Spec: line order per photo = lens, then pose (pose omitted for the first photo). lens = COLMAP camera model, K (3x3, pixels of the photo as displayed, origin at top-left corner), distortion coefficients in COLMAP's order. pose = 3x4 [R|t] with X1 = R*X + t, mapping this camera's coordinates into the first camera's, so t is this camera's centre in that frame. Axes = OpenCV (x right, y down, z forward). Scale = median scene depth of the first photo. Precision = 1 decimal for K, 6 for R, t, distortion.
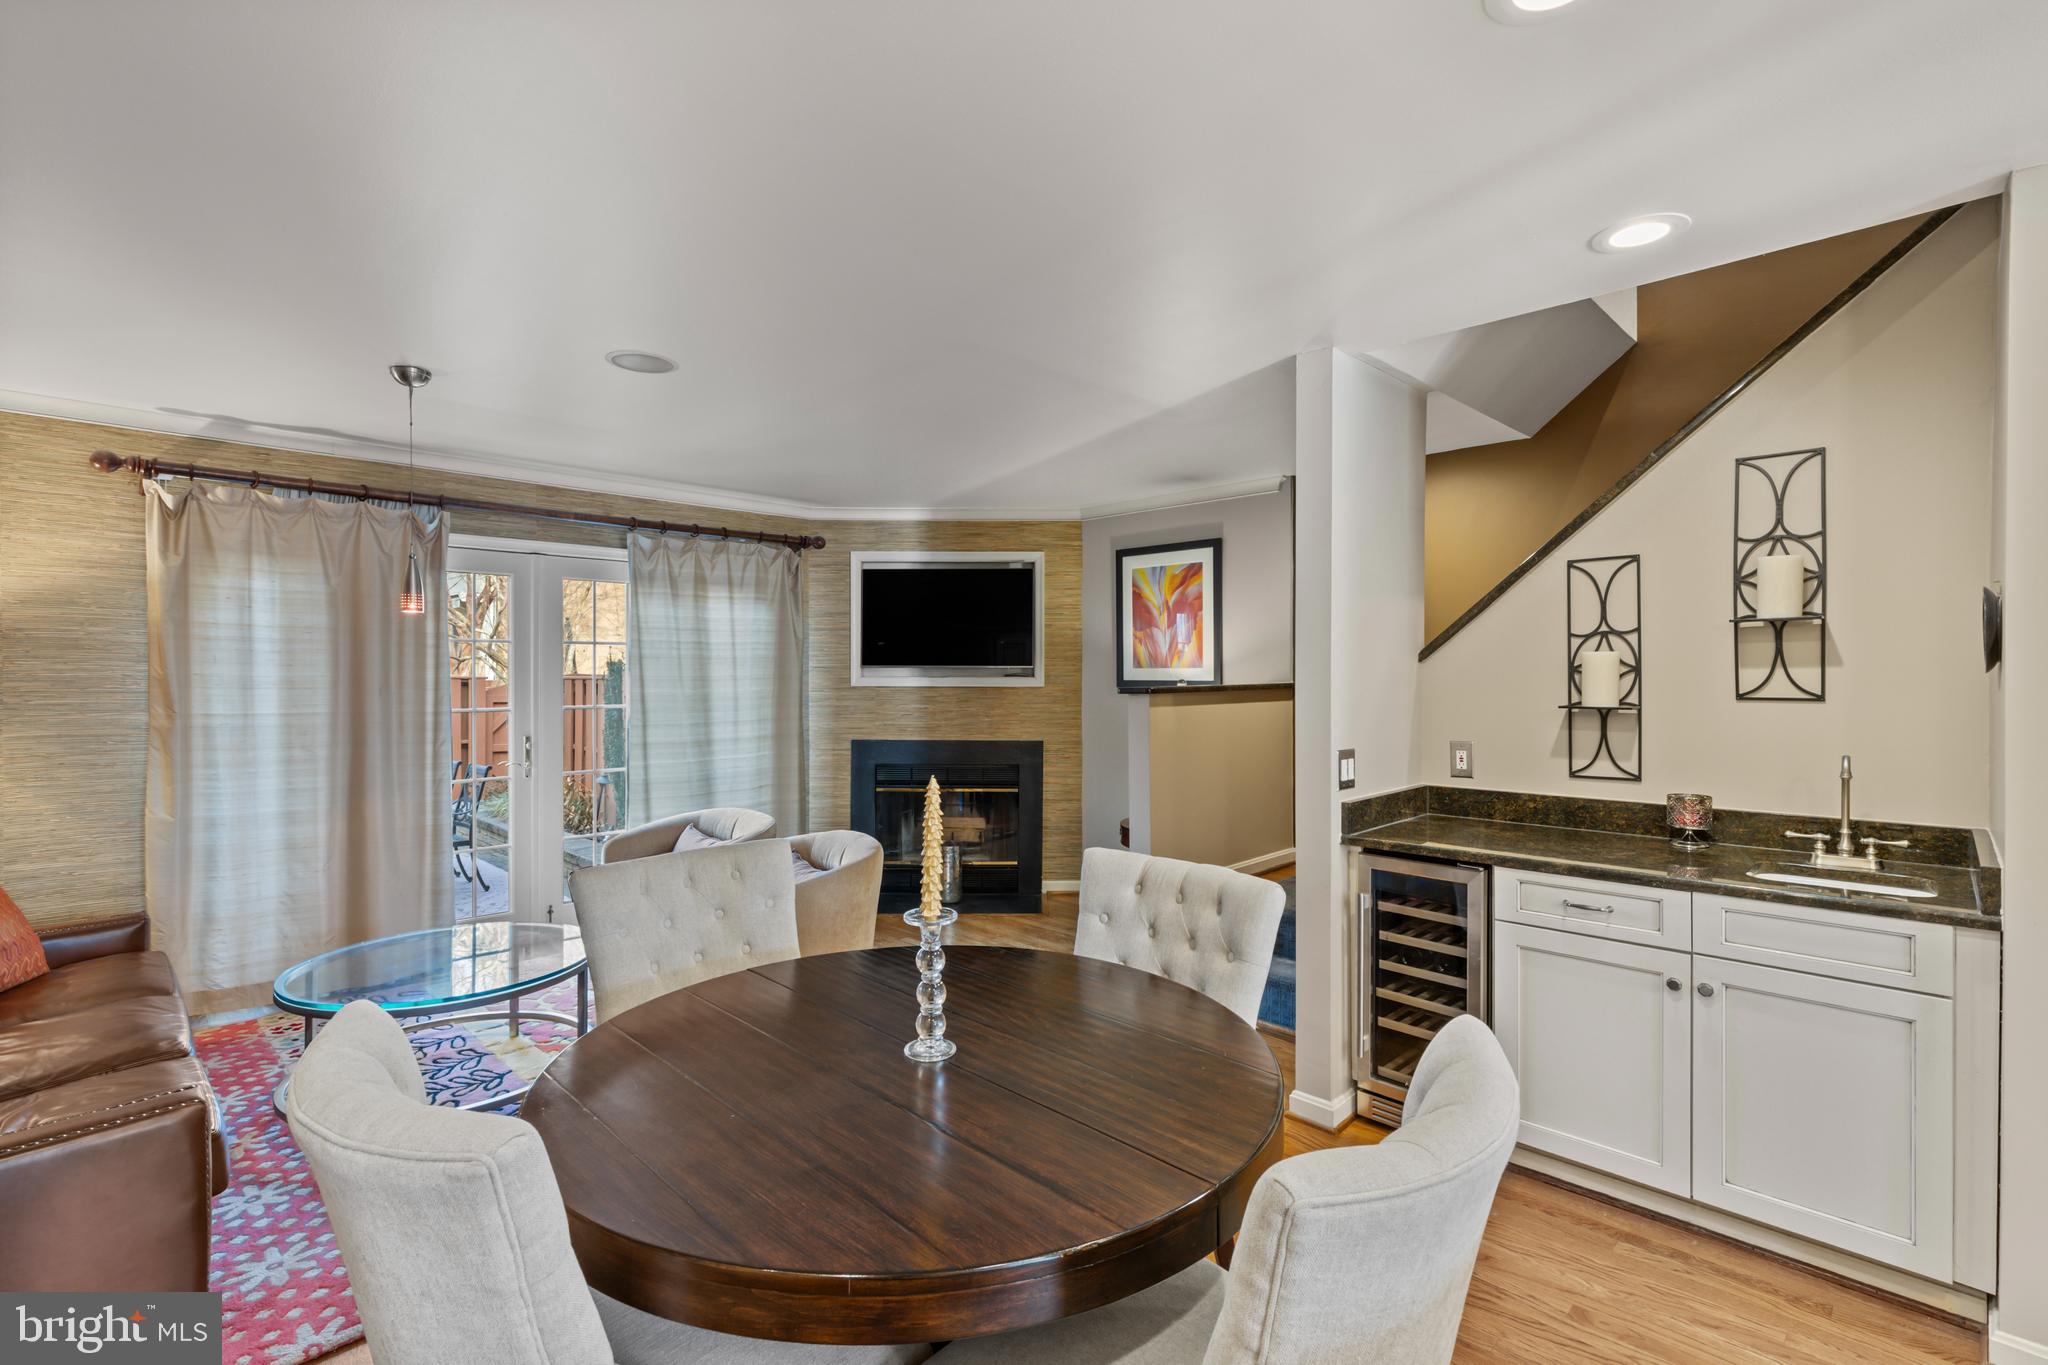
lens RADIAL K [[934.0, 0, 1027.1], [0, 934.0, 679.2], [0, 0, 1]] dist [0.001355, 0.000666]
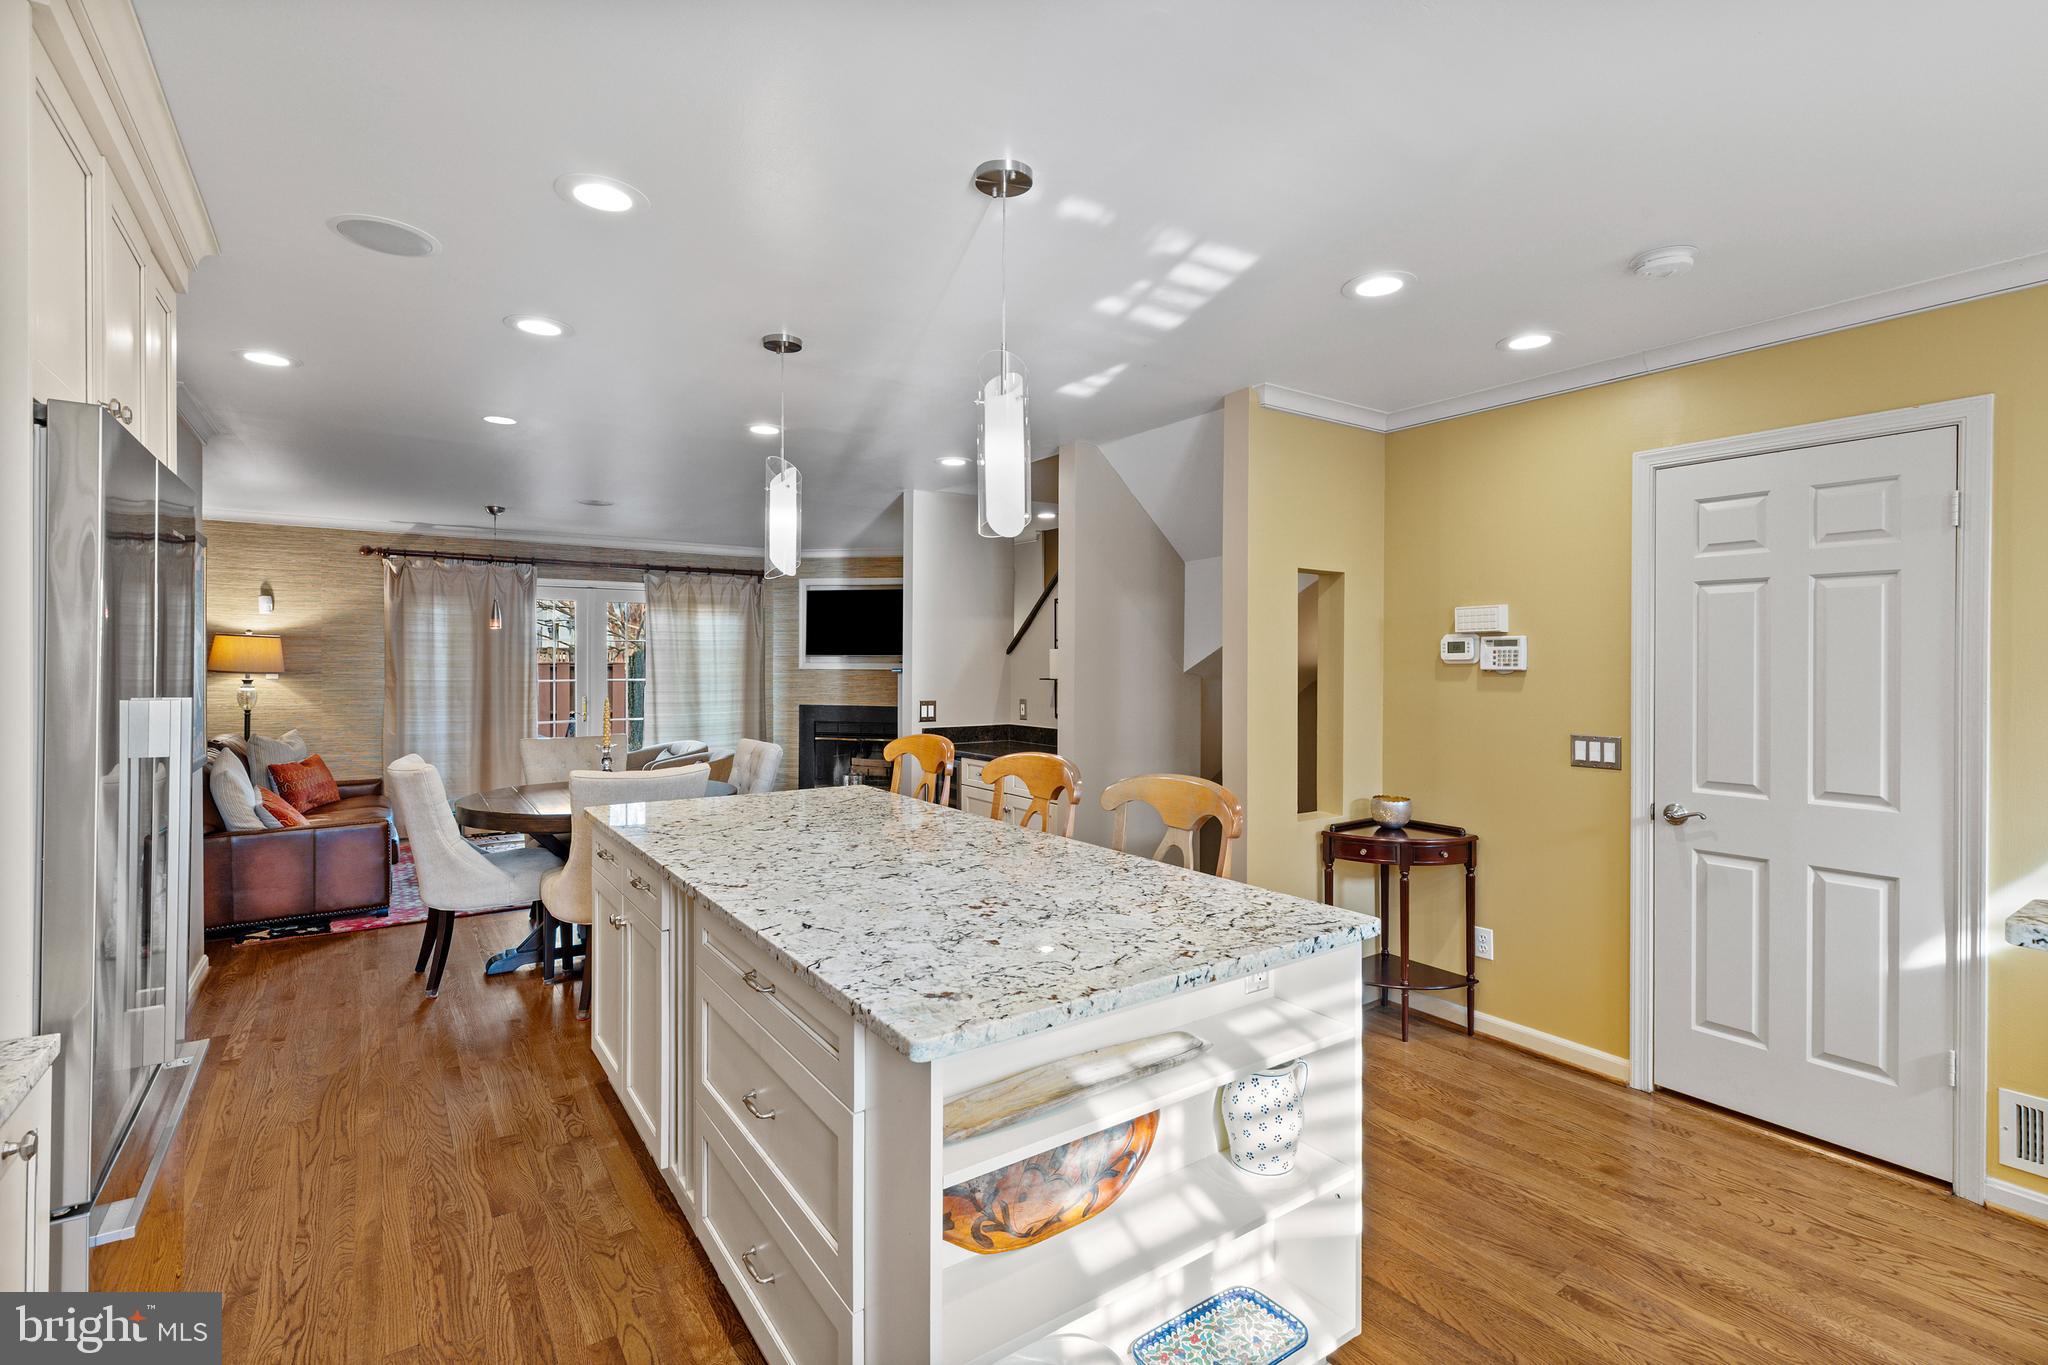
lens RADIAL K [[934.0, 0, 1022.8], [0, 934.0, 669.3], [0, 0, 1]] dist [0.001355, 0.000666]
pose [[0.983856, 0.005080, -0.178889, 0.630753], [-0.004803, 0.999987, 0.001979, 0.005166], [0.178896, -0.001088, 0.983867, -0.596097]]
